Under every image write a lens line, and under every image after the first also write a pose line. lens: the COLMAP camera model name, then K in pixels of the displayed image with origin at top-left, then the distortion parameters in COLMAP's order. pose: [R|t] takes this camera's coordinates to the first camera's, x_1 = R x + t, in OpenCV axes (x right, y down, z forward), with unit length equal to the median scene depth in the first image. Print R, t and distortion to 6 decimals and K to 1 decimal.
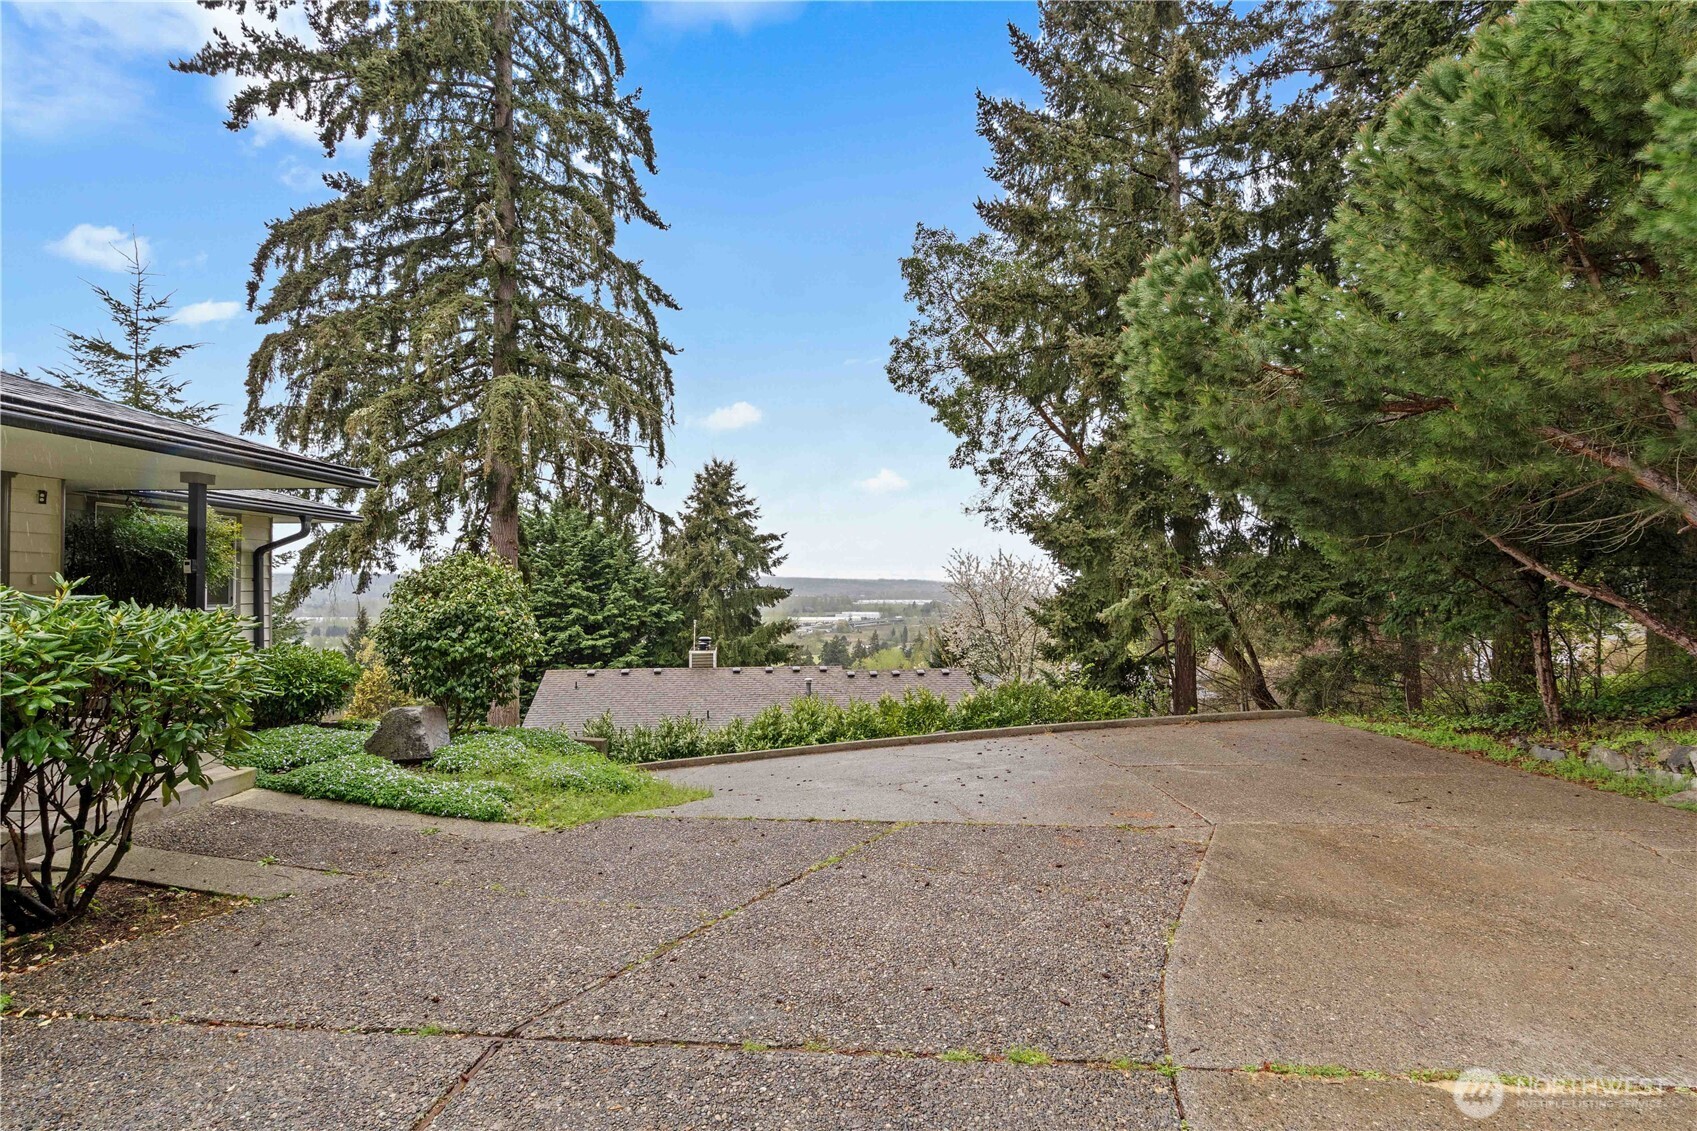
lens RADIAL K [[776.3, 0, 845.2], [0, 776.3, 571.5], [0, 0, 1]] dist [0.000529, 0.001007]
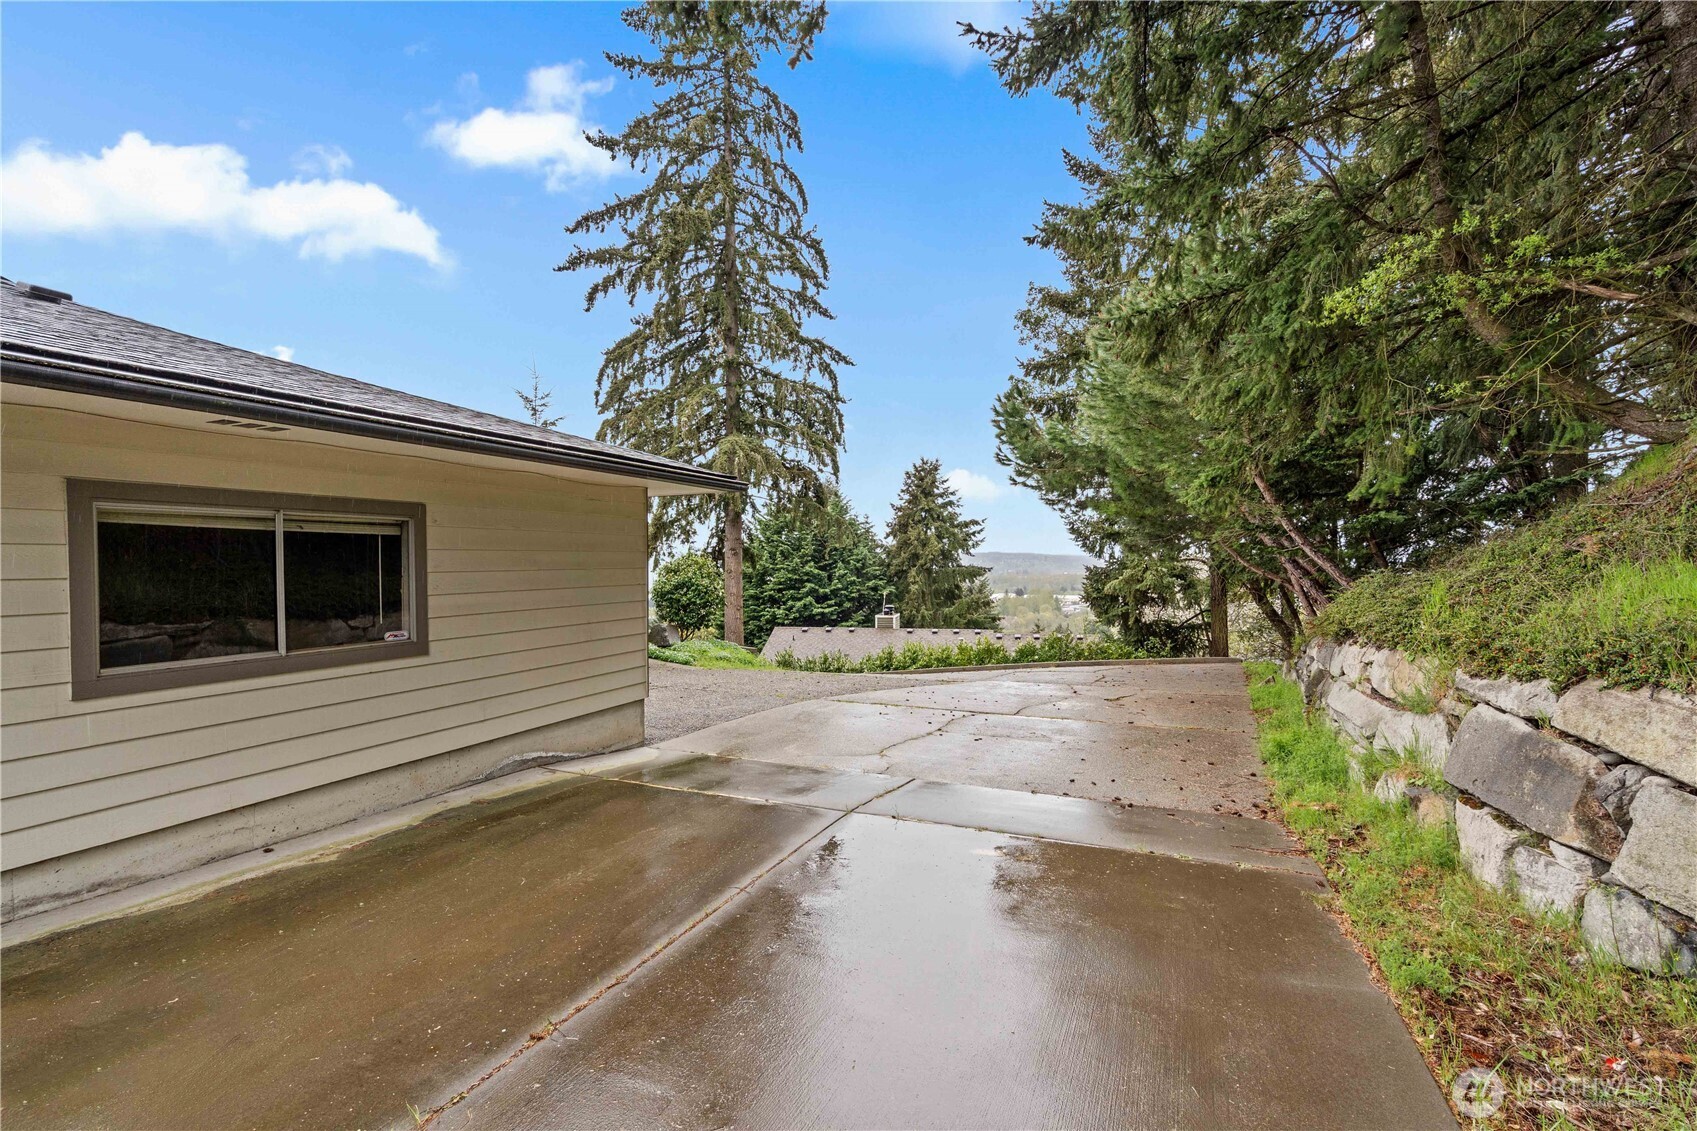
lens RADIAL K [[776.3, 0, 845.2], [0, 776.3, 571.5], [0, 0, 1]] dist [0.000529, 0.001007]
pose [[0.943125, 0.001104, -0.332436, 0.233798], [0.008523, 0.999585, 0.027500, -0.010891], [0.332328, -0.028770, 0.942725, -0.319161]]
